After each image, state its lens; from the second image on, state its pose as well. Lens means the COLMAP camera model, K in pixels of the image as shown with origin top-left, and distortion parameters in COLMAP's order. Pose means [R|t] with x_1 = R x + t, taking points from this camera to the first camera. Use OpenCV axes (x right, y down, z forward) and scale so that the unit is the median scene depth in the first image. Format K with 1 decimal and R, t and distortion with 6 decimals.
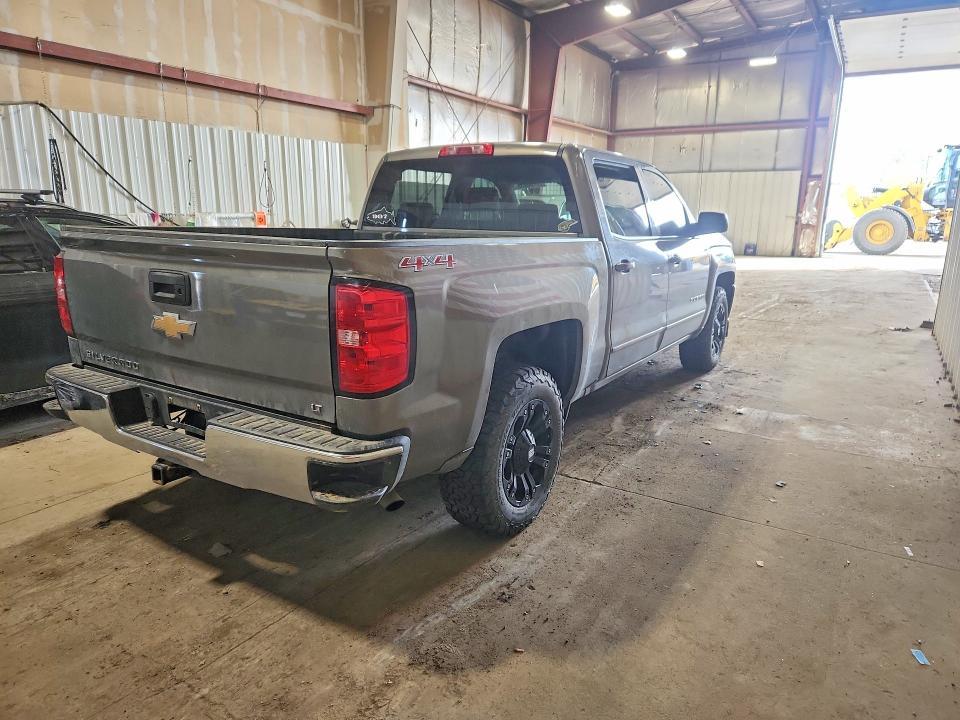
lens RADIAL K [[656.9, 0, 477.5], [0, 656.9, 363.3], [0, 0, 1]] dist [0.024878, 0.000204]
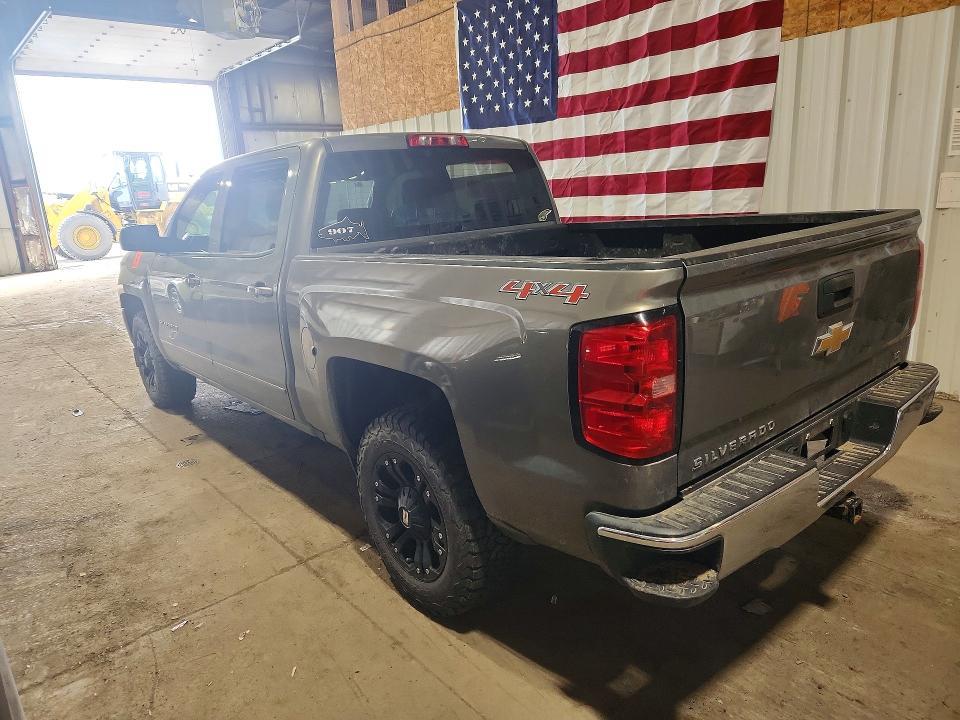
lens RADIAL K [[656.9, 0, 476.3], [0, 656.9, 358.7], [0, 0, 1]] dist [0.024878, 0.000204]
pose [[0.275482, -0.265728, 0.923850, -0.225218], [0.281743, 0.941152, 0.186692, -0.052282], [-0.919092, 0.208858, 0.334138, 0.186131]]
